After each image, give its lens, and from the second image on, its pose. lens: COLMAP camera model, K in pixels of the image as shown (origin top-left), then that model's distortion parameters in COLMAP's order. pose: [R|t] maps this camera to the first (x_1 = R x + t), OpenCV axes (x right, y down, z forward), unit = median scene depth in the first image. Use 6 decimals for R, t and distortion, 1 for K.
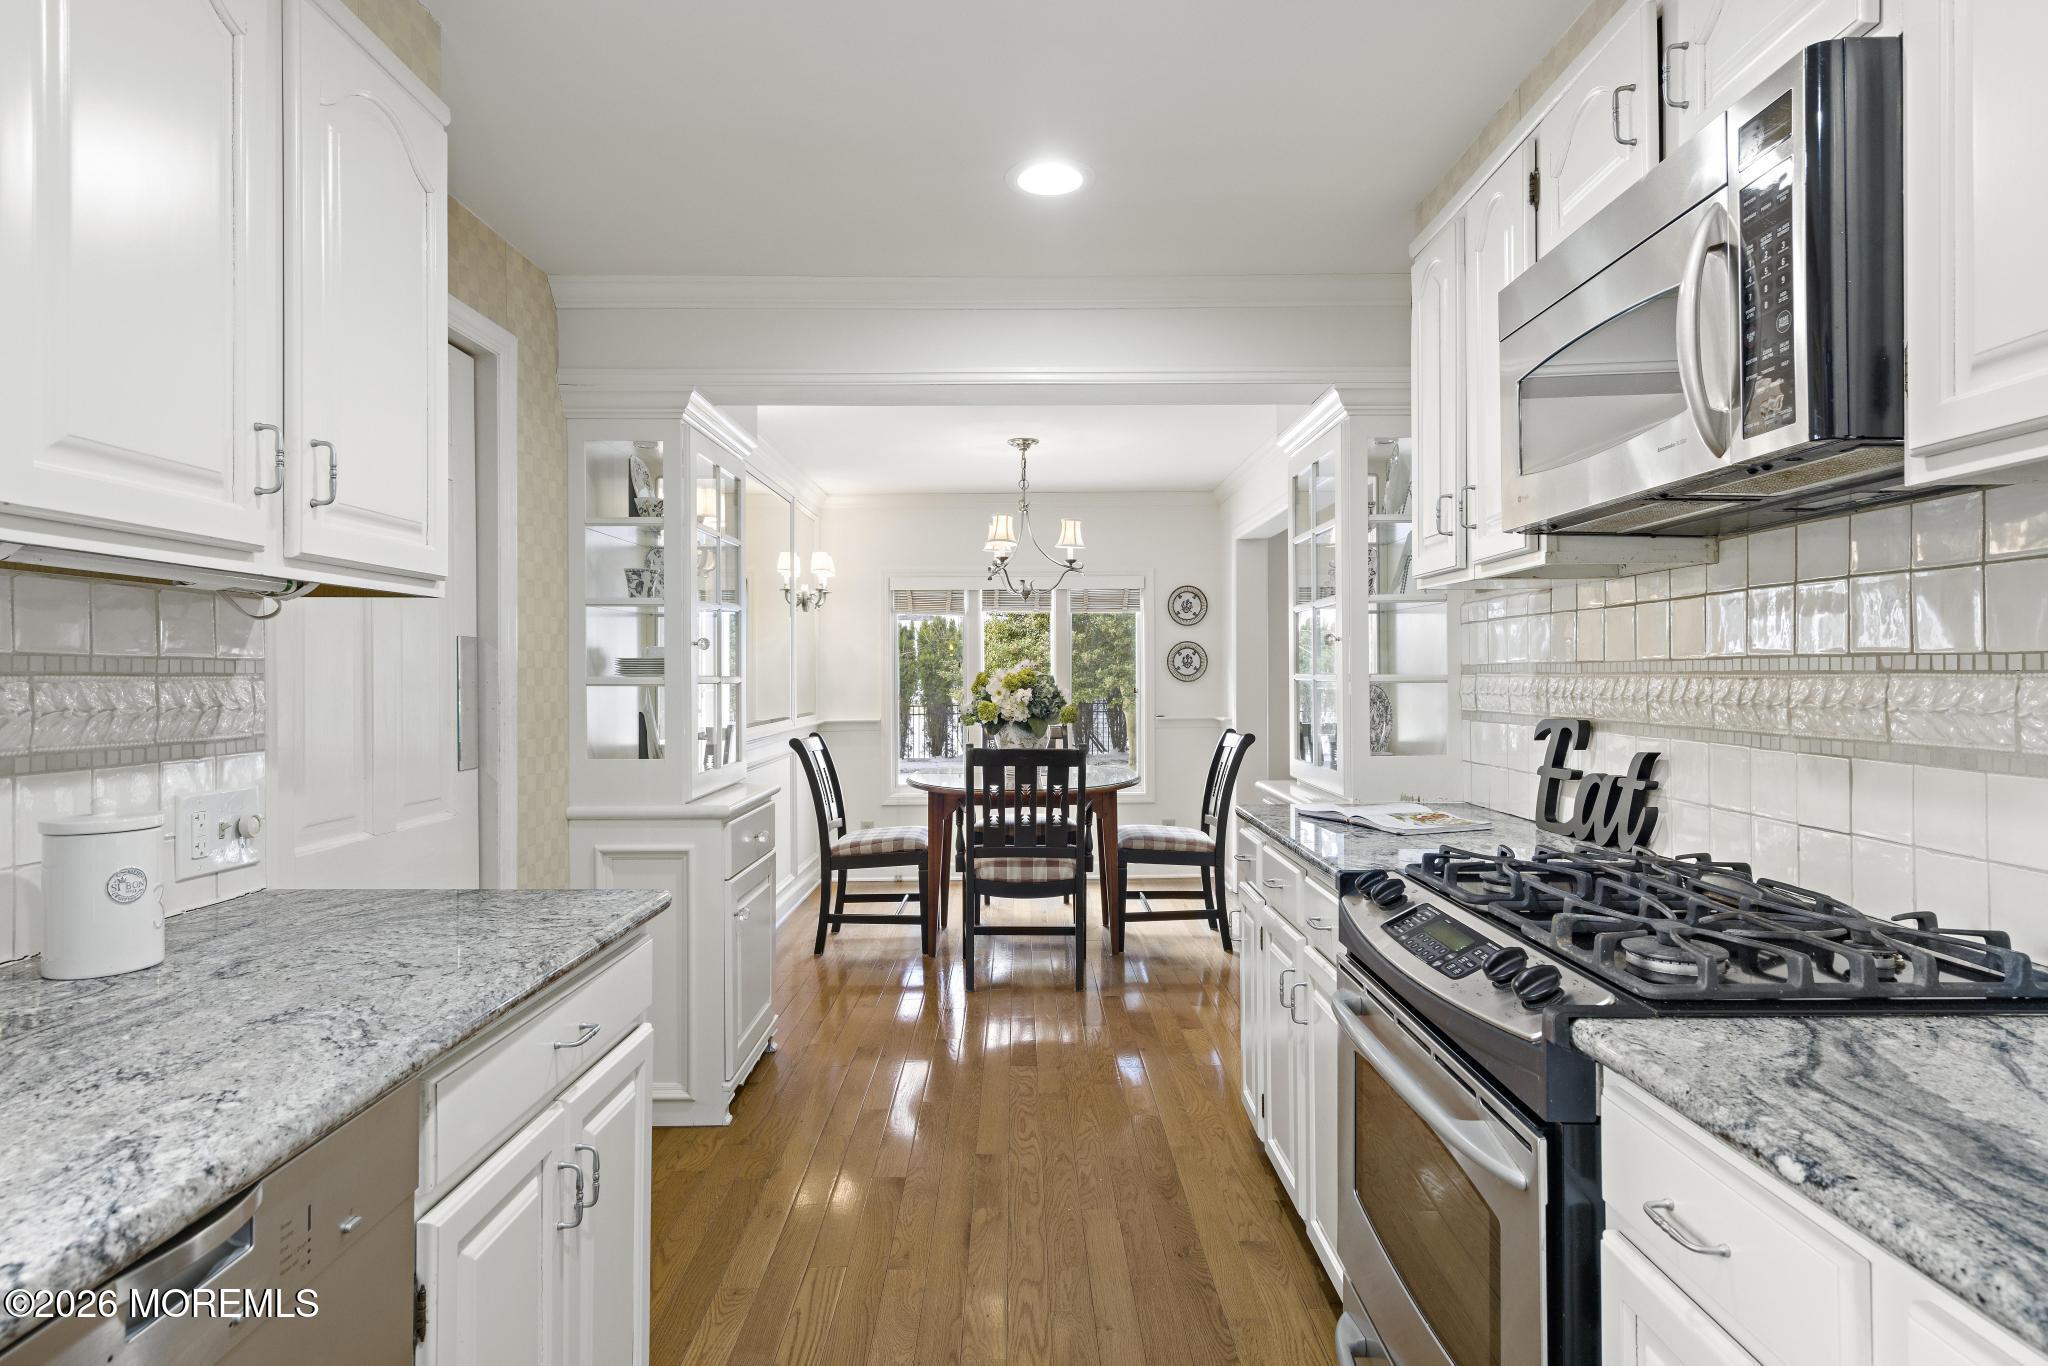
lens RADIAL K [[1130.7, 0, 1022.8], [0, 1130.7, 681.1], [0, 0, 1]] dist [-0.001023, -0.000009]
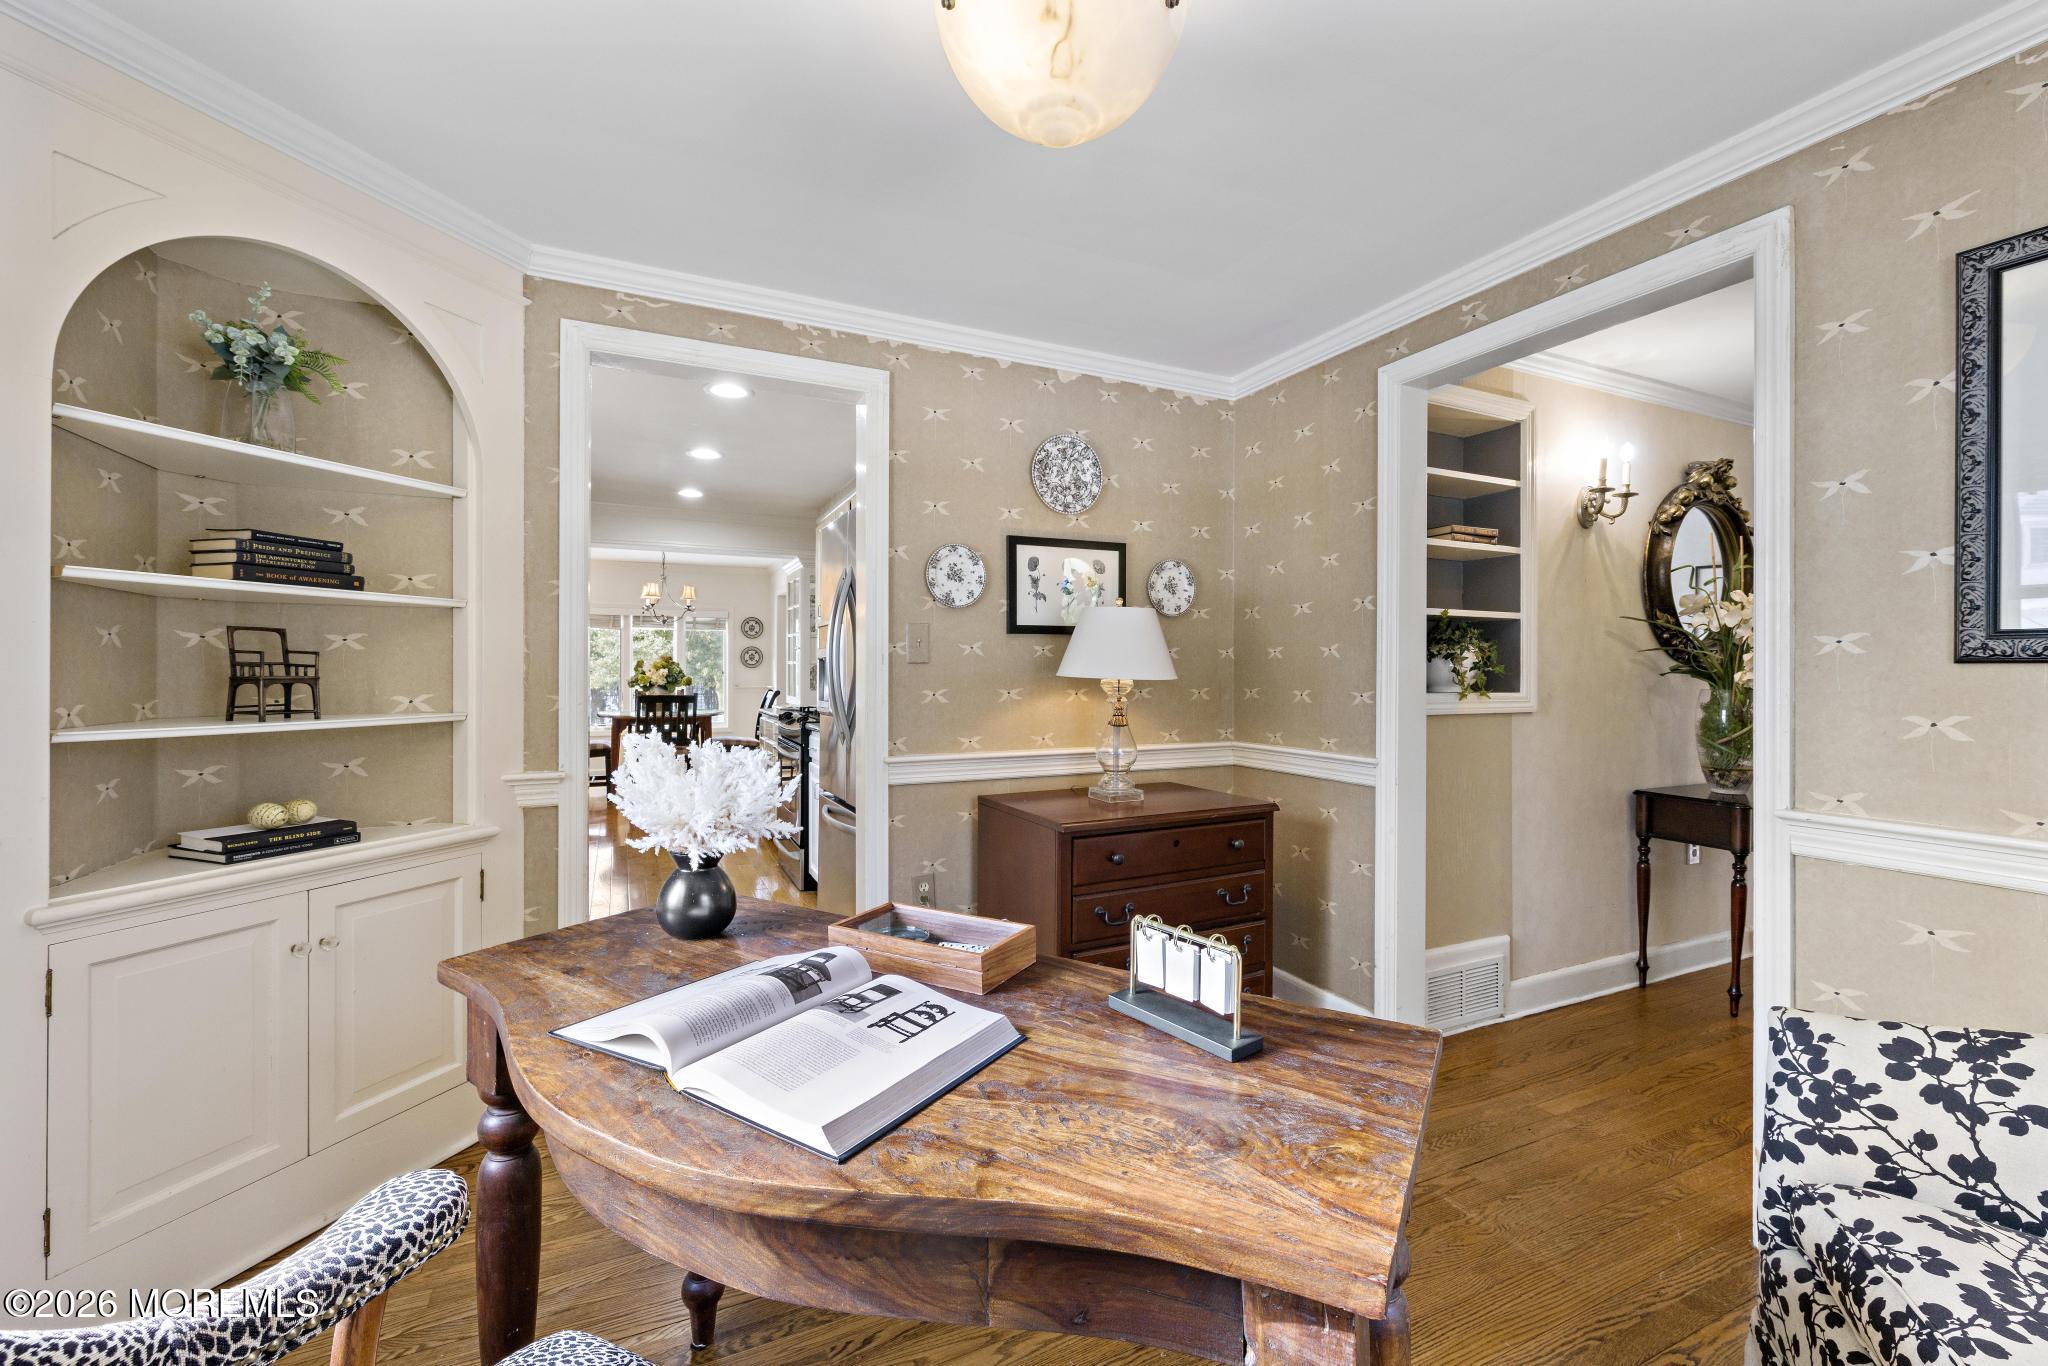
lens RADIAL K [[827.5, 0, 1028.3], [0, 827.5, 673.6], [0, 0, 1]] dist [-0.000072, 0.000010]
pose [[0.900592, 0.006675, 0.434615, -0.054155], [-0.005316, 0.999976, -0.004343, 0.018755], [-0.434634, 0.001600, 0.900606, -0.621305]]
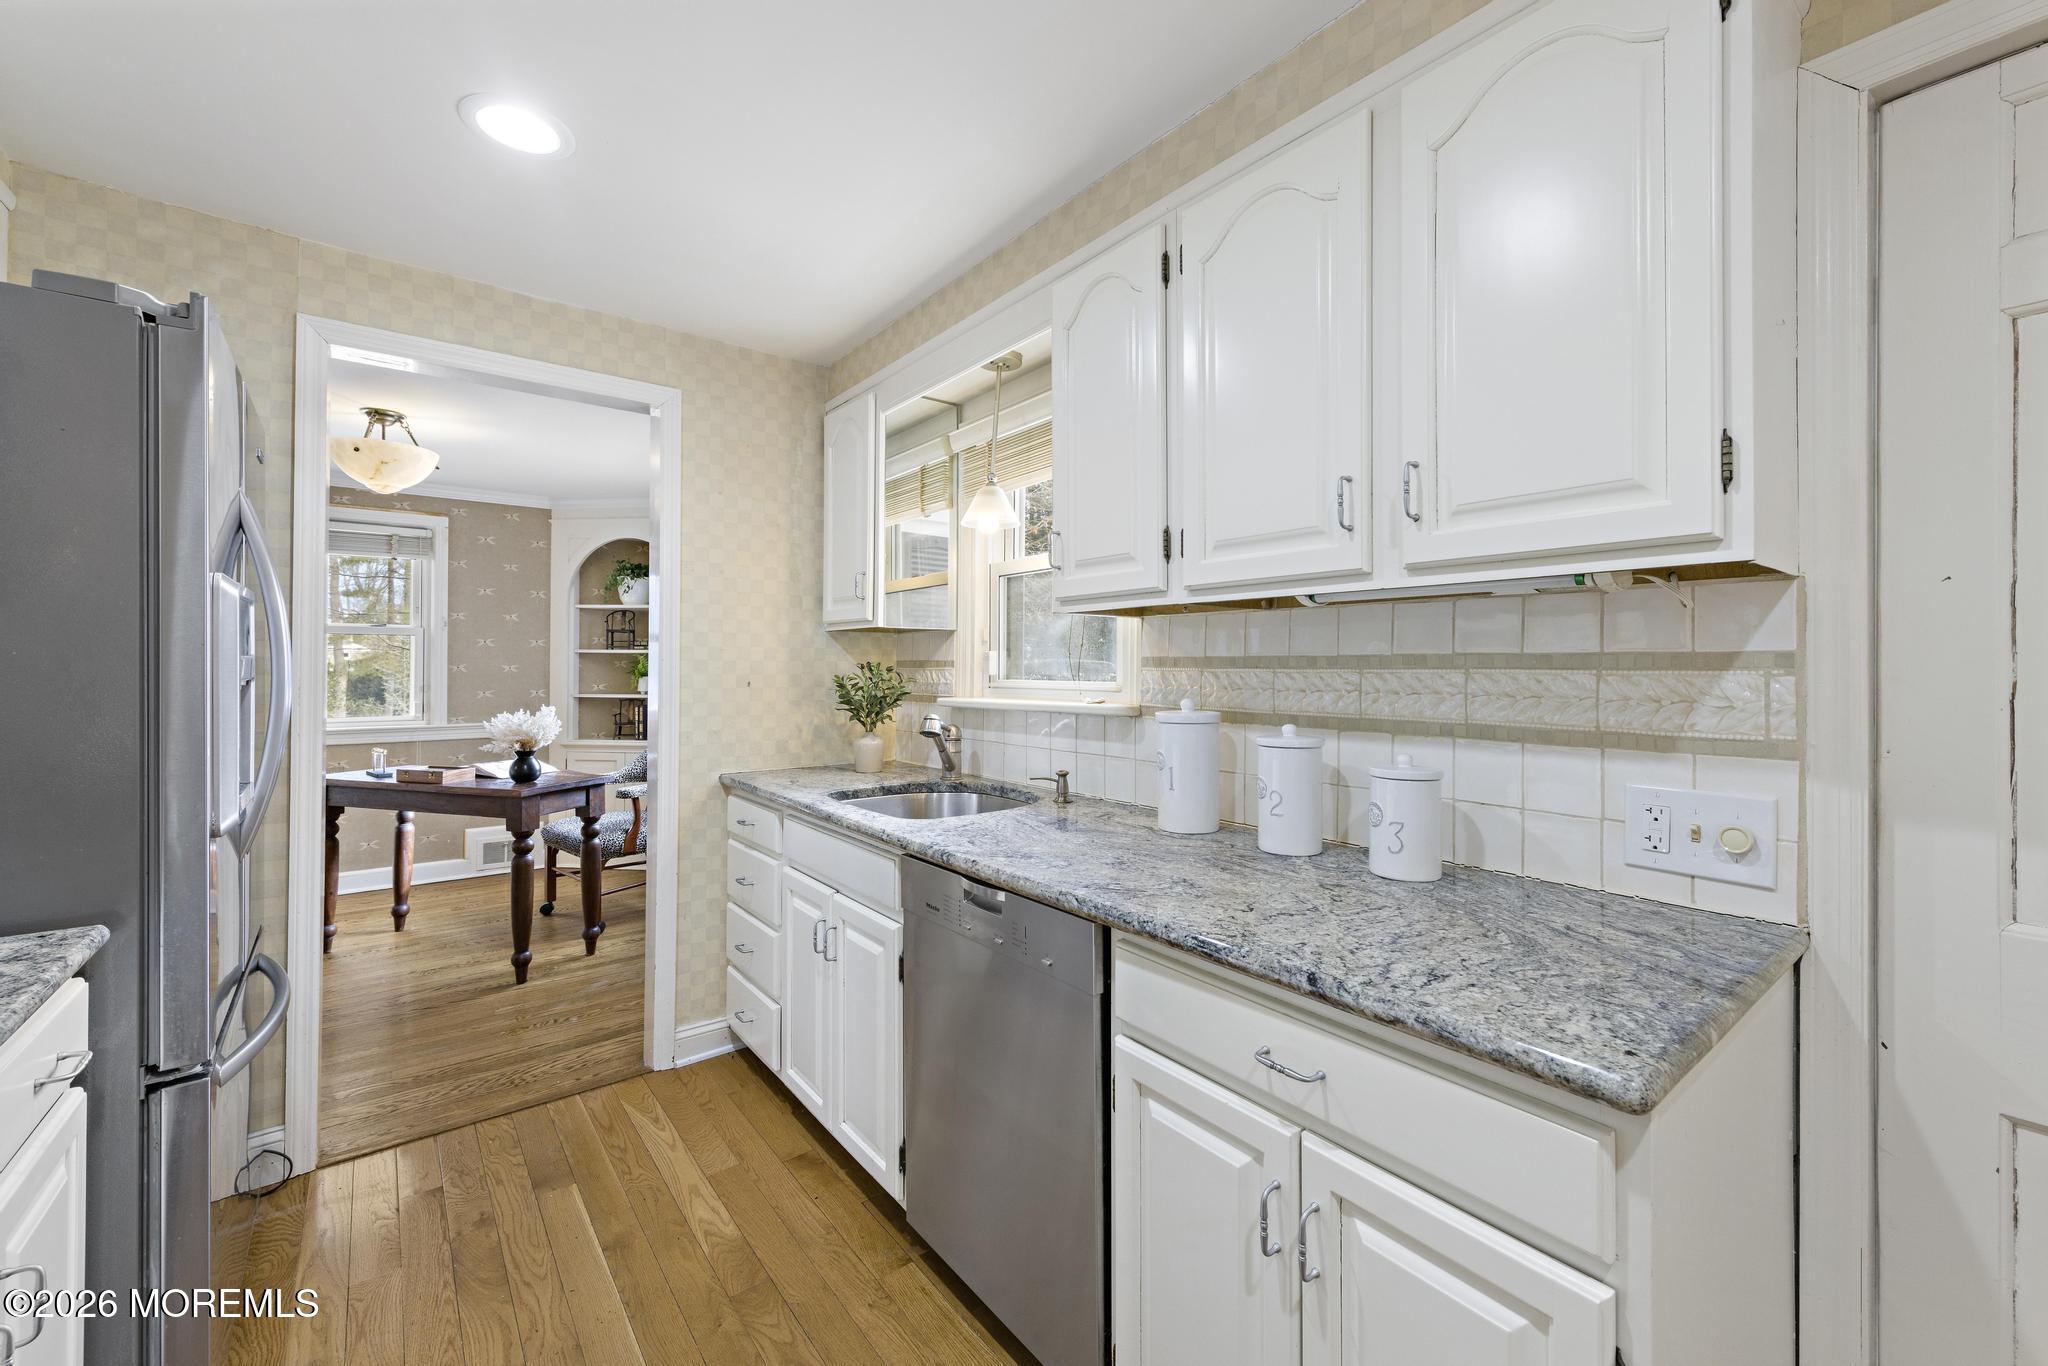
lens RADIAL K [[815.7, 0, 1030.4], [0, 815.7, 662.6], [0, 0, 1]] dist [0.003525, -0.000239]
pose [[-0.781748, -0.003020, -0.623588, 0.150753], [-0.001989, 0.999995, -0.002349, -0.008421], [0.623592, -0.000596, -0.781750, 1.140151]]
